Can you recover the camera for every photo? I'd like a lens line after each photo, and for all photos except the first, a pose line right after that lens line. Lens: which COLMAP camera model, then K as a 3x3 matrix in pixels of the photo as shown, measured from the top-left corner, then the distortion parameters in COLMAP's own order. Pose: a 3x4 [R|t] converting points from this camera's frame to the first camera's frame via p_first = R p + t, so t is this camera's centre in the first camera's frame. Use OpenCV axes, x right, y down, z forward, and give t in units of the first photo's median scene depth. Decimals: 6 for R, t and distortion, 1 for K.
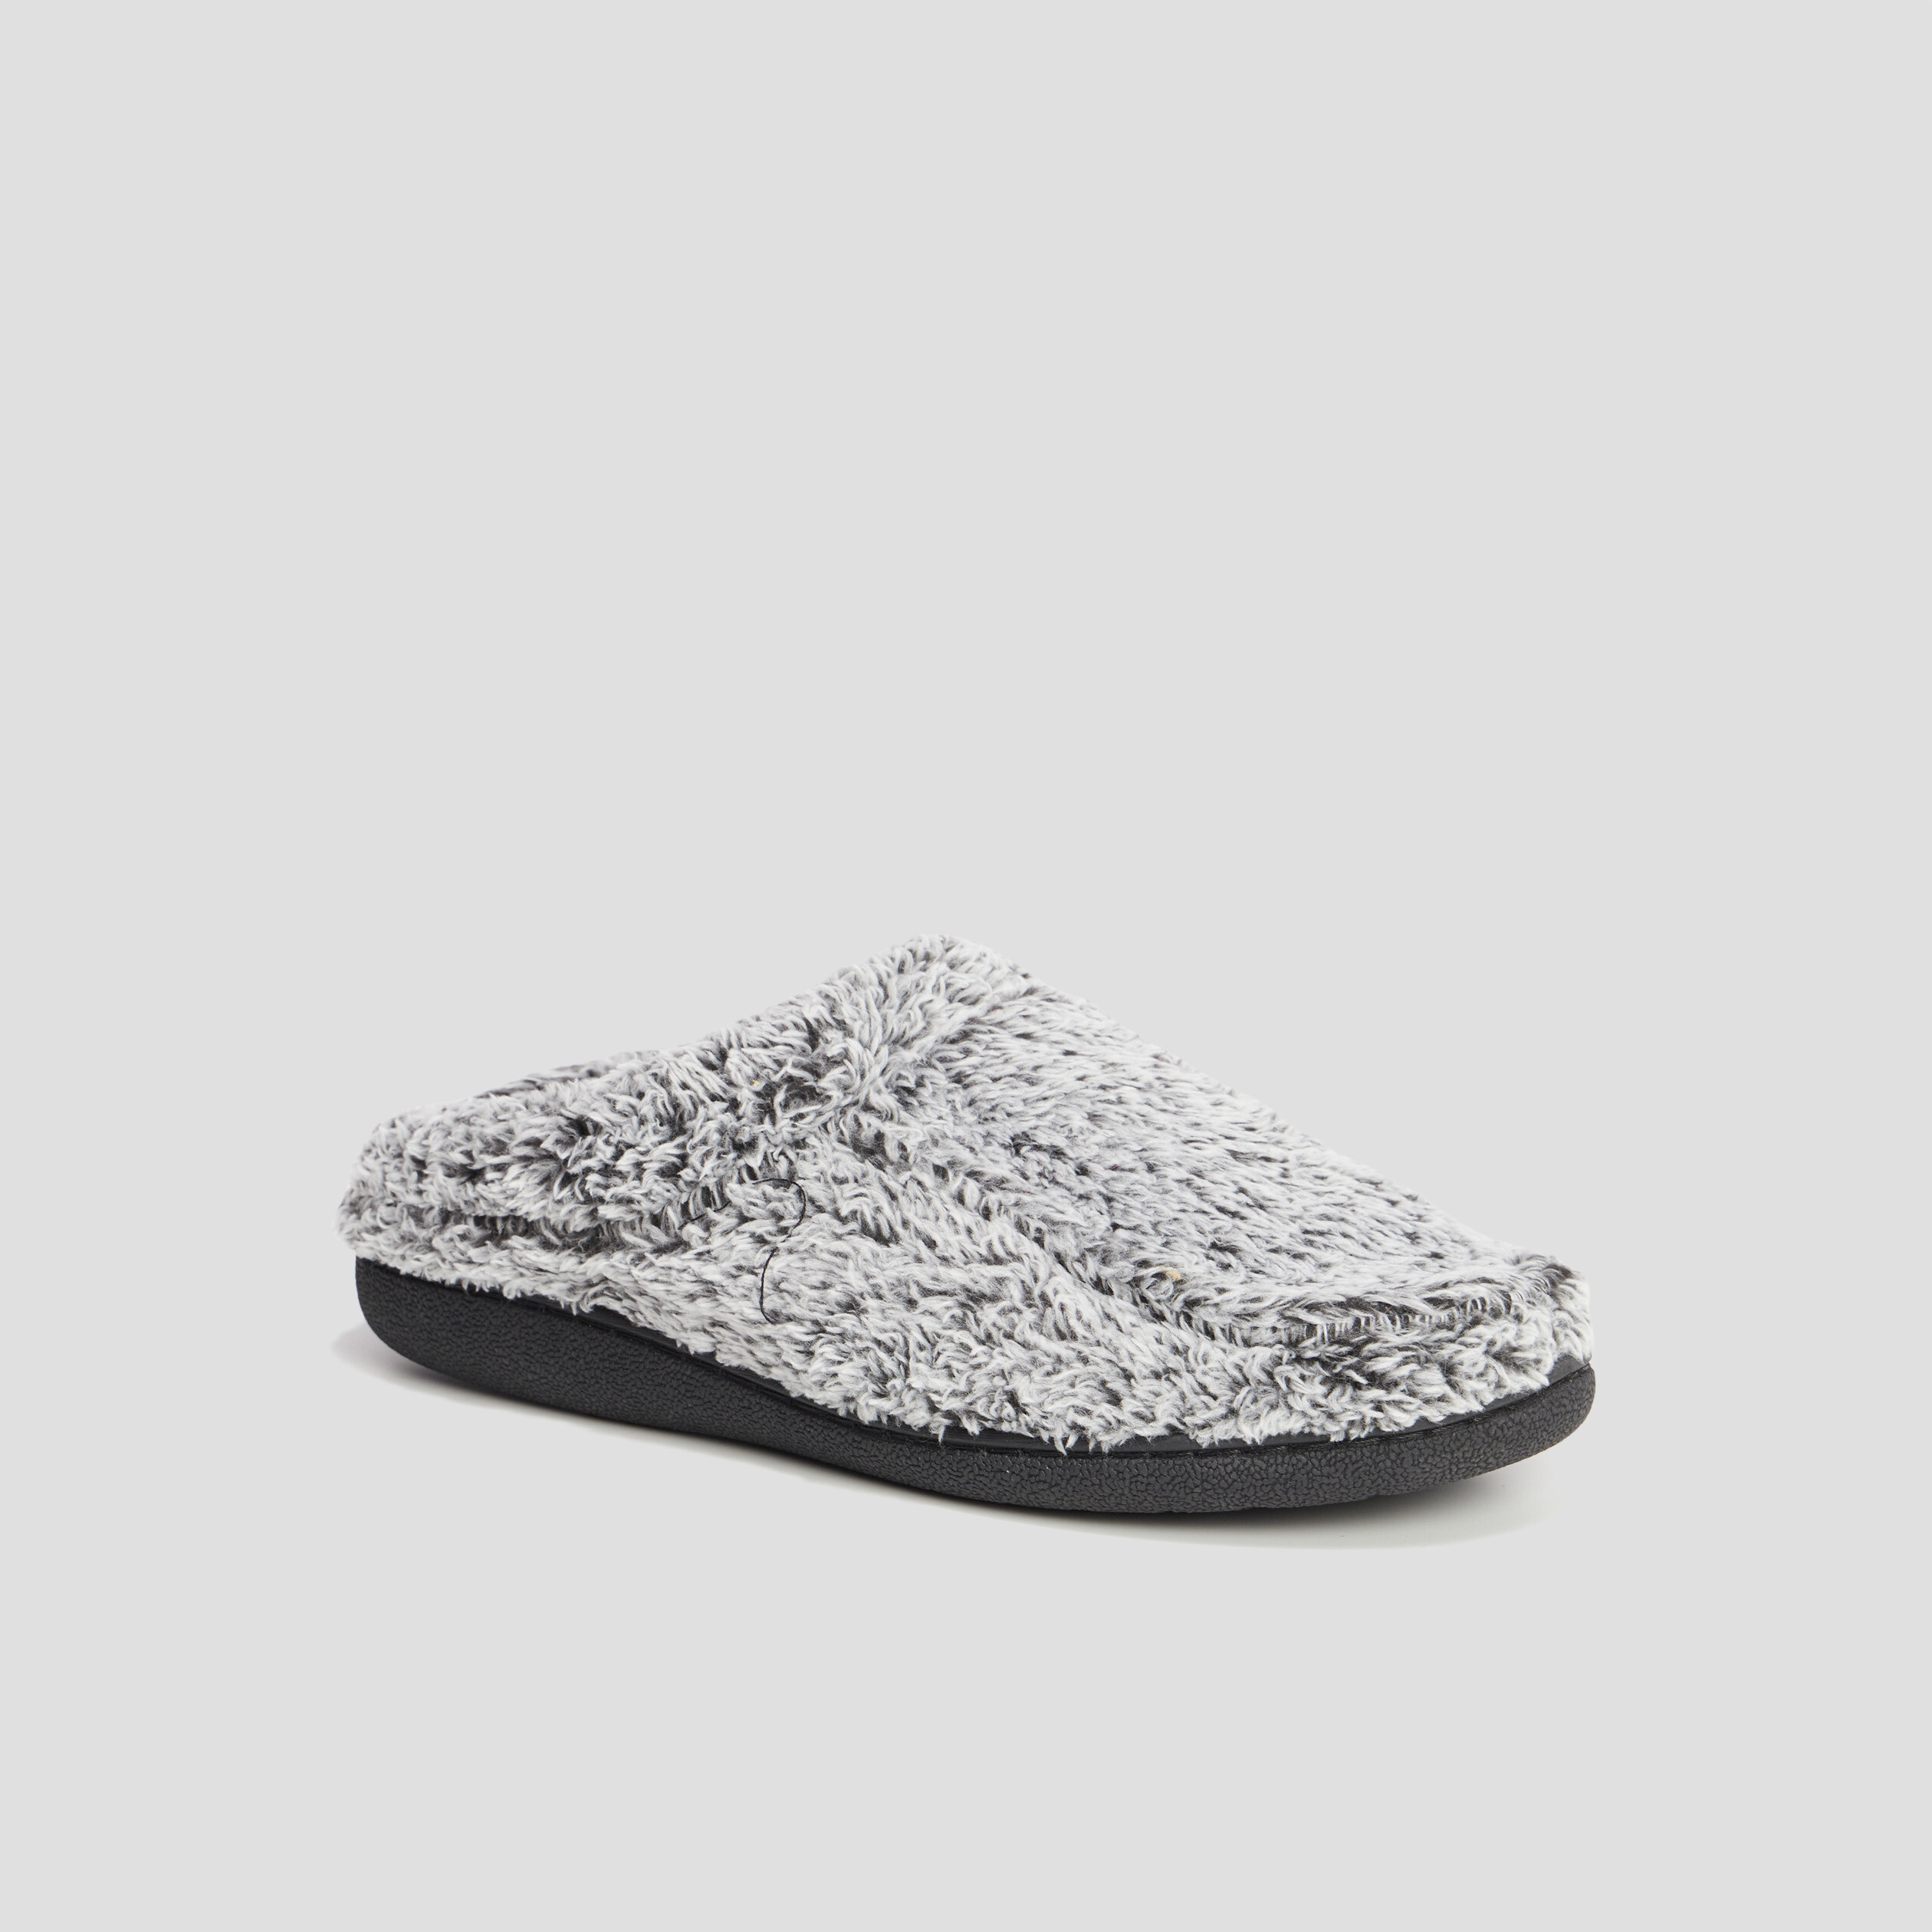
lens RADIAL K [[5313.0, 0, 965.8], [0, 5313.0, 965.4], [0, 0, 1]] dist [0.081962, 0.000000]
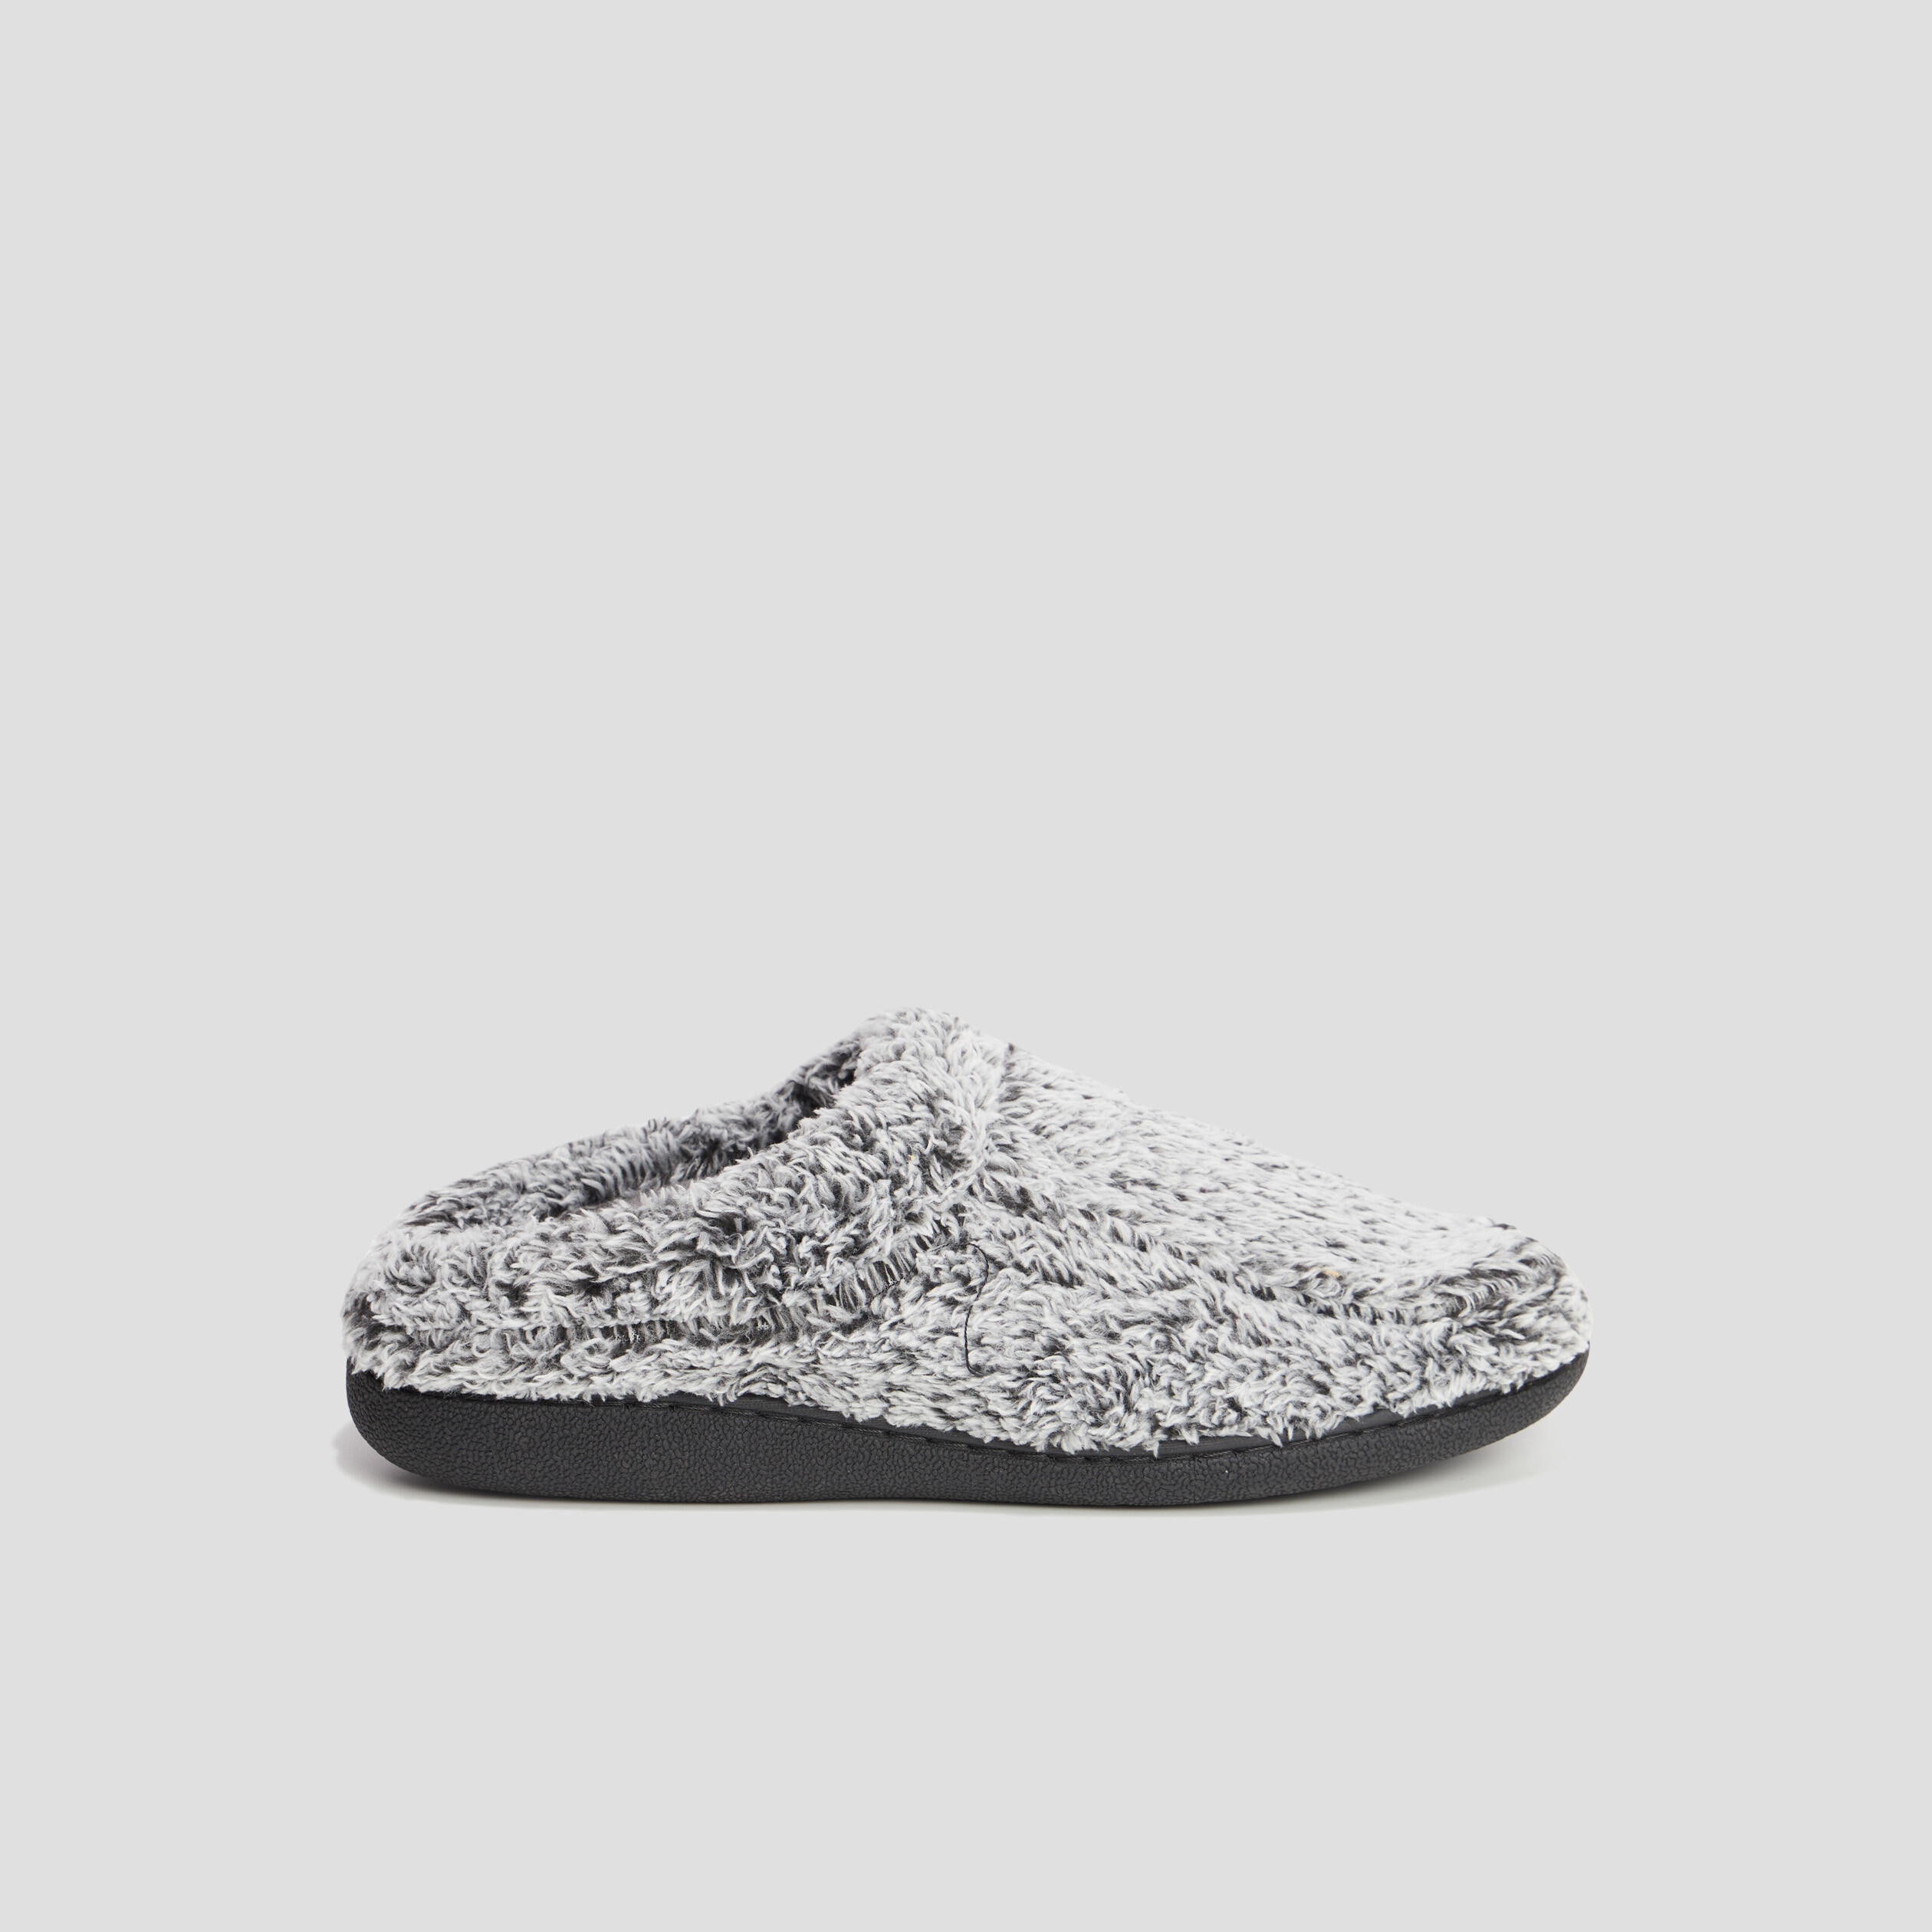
lens RADIAL K [[5313.0, 0, 965.5], [0, 5313.0, 966.4], [0, 0, 1]] dist [0.081962, 0.000000]
pose [[0.774637, -0.106875, 0.623310, -0.698227], [0.104853, 0.993680, 0.040071, -0.058118], [-0.623653, 0.034315, 0.780948, 0.162632]]
